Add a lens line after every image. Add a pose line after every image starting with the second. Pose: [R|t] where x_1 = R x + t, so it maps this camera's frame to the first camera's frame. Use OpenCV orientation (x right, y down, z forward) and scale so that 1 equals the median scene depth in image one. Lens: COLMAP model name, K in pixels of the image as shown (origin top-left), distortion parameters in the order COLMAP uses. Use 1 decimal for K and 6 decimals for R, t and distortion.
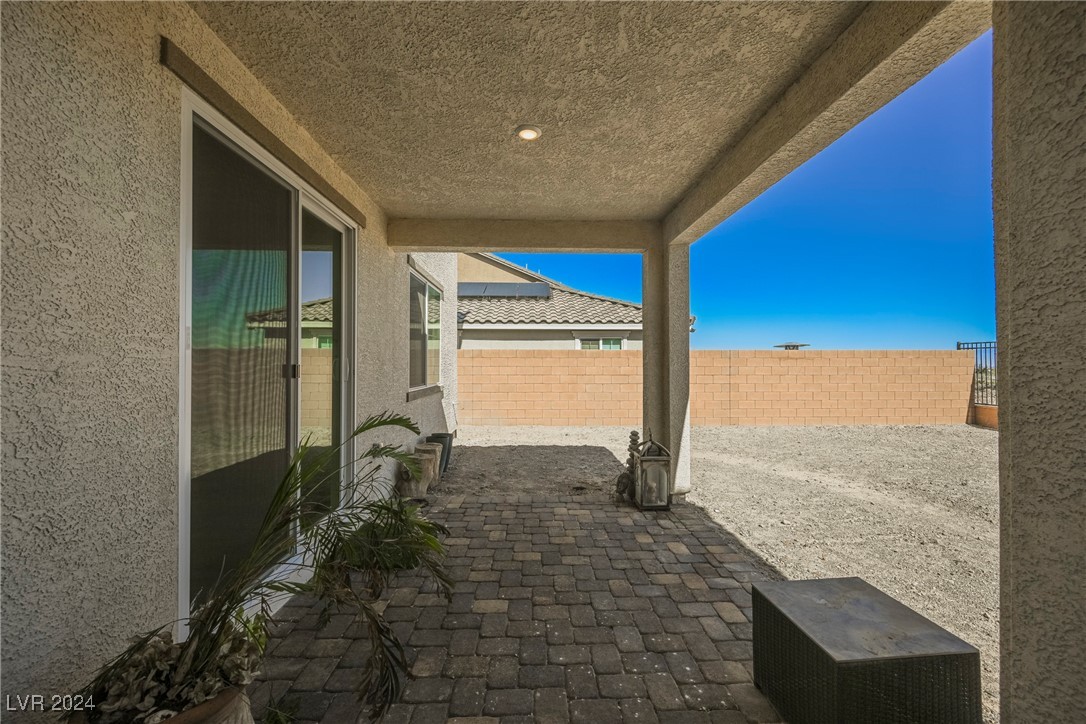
lens RADIAL K [[421.0, 0, 543.0], [0, 421.0, 362.0], [0, 0, 1]] dist [0.000063, 0.000070]
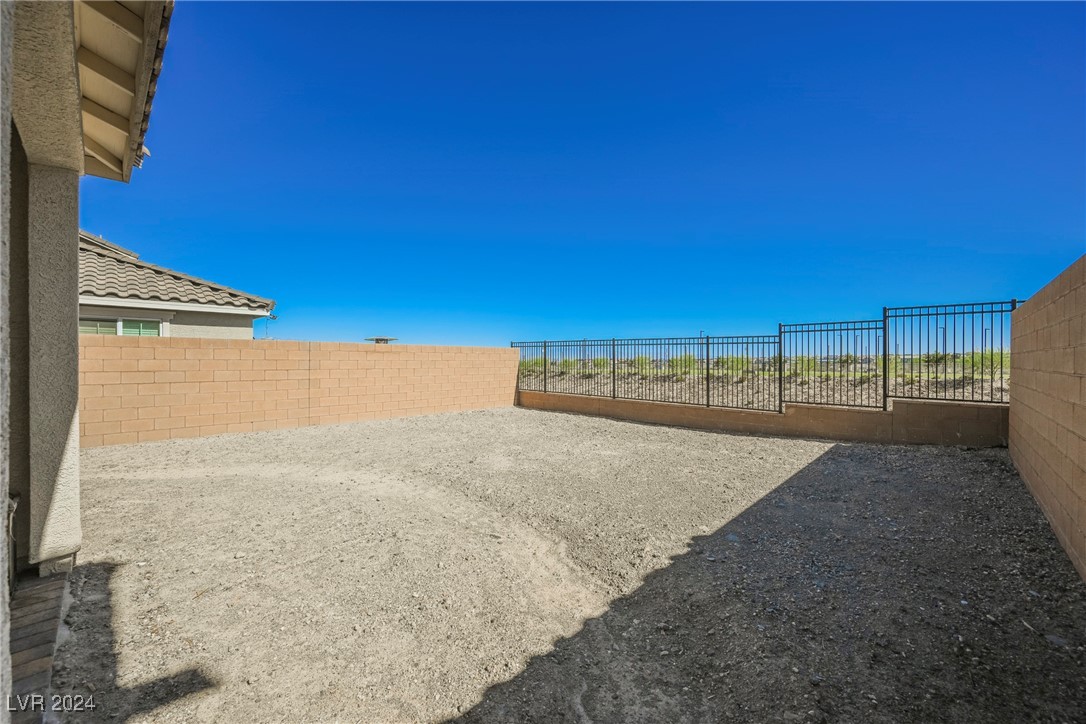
lens RADIAL K [[421.0, 0, 543.0], [0, 421.0, 362.0], [0, 0, 1]] dist [0.000063, 0.000070]
pose [[0.723395, 0.000857, 0.690434, 0.186986], [-0.011480, 0.999876, 0.010787, -0.000453], [-0.690339, -0.015730, 0.723315, 0.013029]]
